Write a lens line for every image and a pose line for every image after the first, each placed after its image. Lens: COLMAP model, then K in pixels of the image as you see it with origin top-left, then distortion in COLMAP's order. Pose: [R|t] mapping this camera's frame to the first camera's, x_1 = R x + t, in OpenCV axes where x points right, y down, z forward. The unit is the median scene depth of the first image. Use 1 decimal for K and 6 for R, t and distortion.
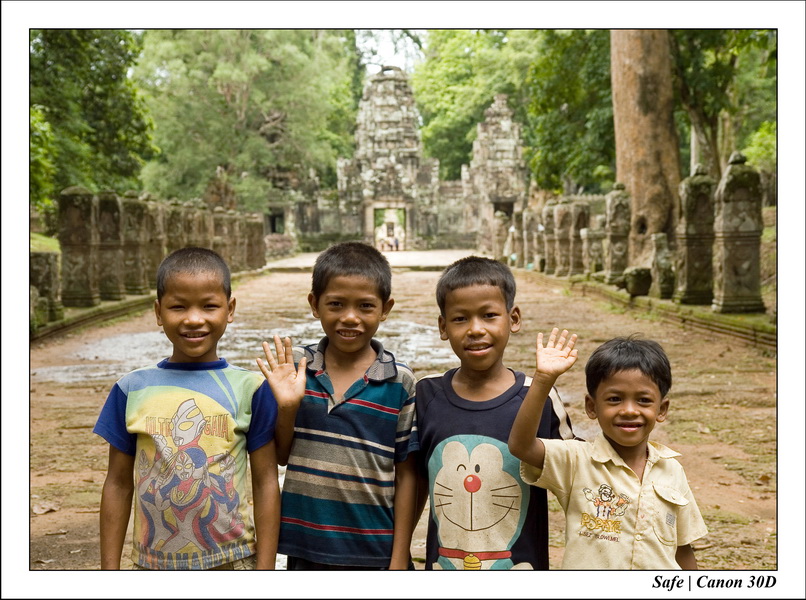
lens RADIAL K [[1372.7, 0, 406.7], [0, 1372.7, 299.1], [0, 0, 1]] dist [0.251183, 0.000000]
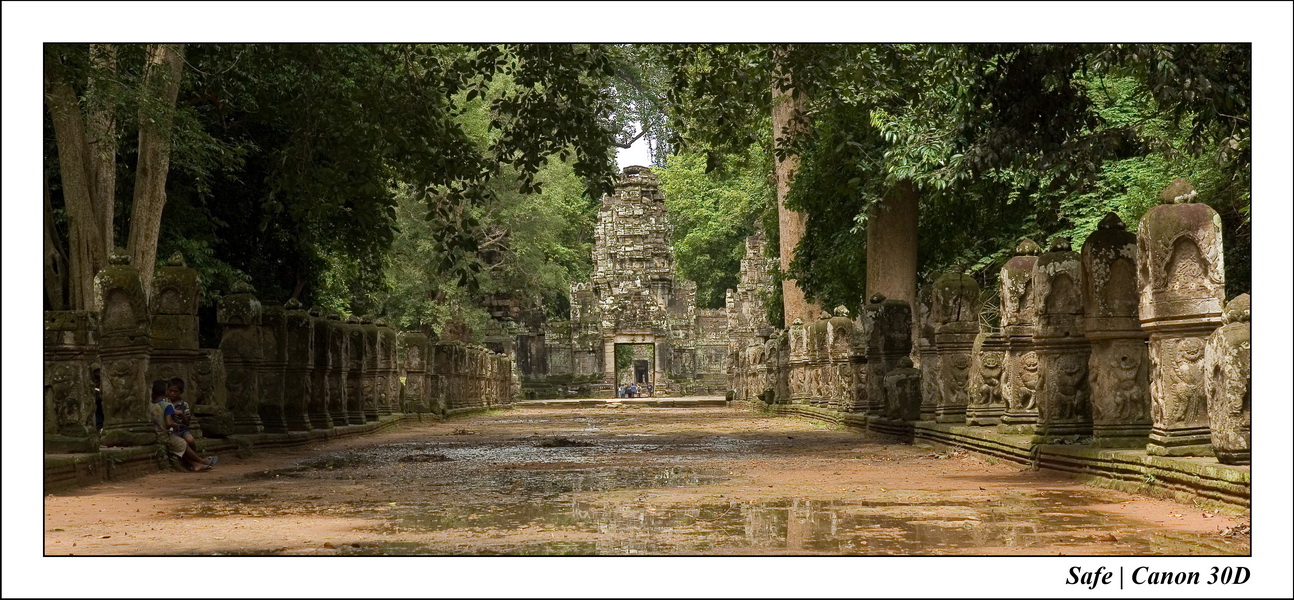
lens RADIAL K [[2697.5, 0, 647.3], [0, 2697.5, 299.4], [0, 0, 1]] dist [0.004587, 0.000000]
pose [[0.999920, -0.001574, -0.012575, 0.014559], [0.000574, 0.996866, -0.079113, 0.032112], [0.012660, 0.079099, 0.996786, -0.559989]]
